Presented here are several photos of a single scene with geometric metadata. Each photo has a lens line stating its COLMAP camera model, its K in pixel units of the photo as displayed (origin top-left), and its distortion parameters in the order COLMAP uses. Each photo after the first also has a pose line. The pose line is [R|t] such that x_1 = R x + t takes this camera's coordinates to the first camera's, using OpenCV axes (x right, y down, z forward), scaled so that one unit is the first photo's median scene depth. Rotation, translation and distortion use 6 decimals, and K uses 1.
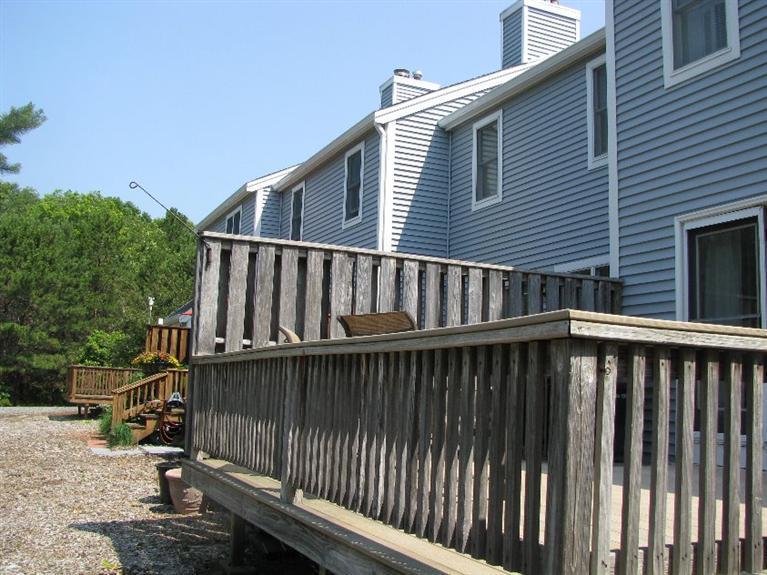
lens RADIAL K [[795.7, 0, 383.5], [0, 795.7, 287.5], [0, 0, 1]] dist [-0.104961, 0.015949]
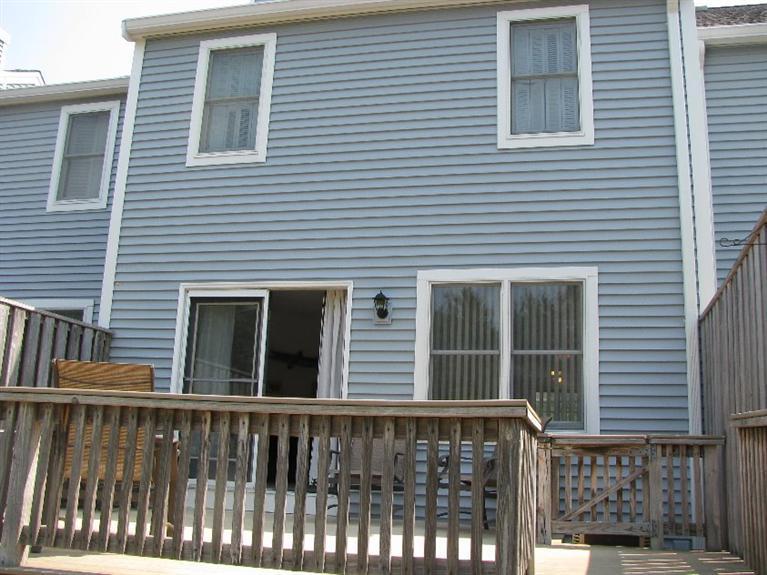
lens RADIAL K [[816.9, 0, 383.5], [0, 816.9, 287.5], [0, 0, 1]] dist [-0.201951, 0.043959]
pose [[0.618161, 0.150882, 0.771435, -0.328357], [-0.114326, 0.988227, -0.101673, -0.000899], [-0.777693, -0.025345, 0.628133, 0.062027]]
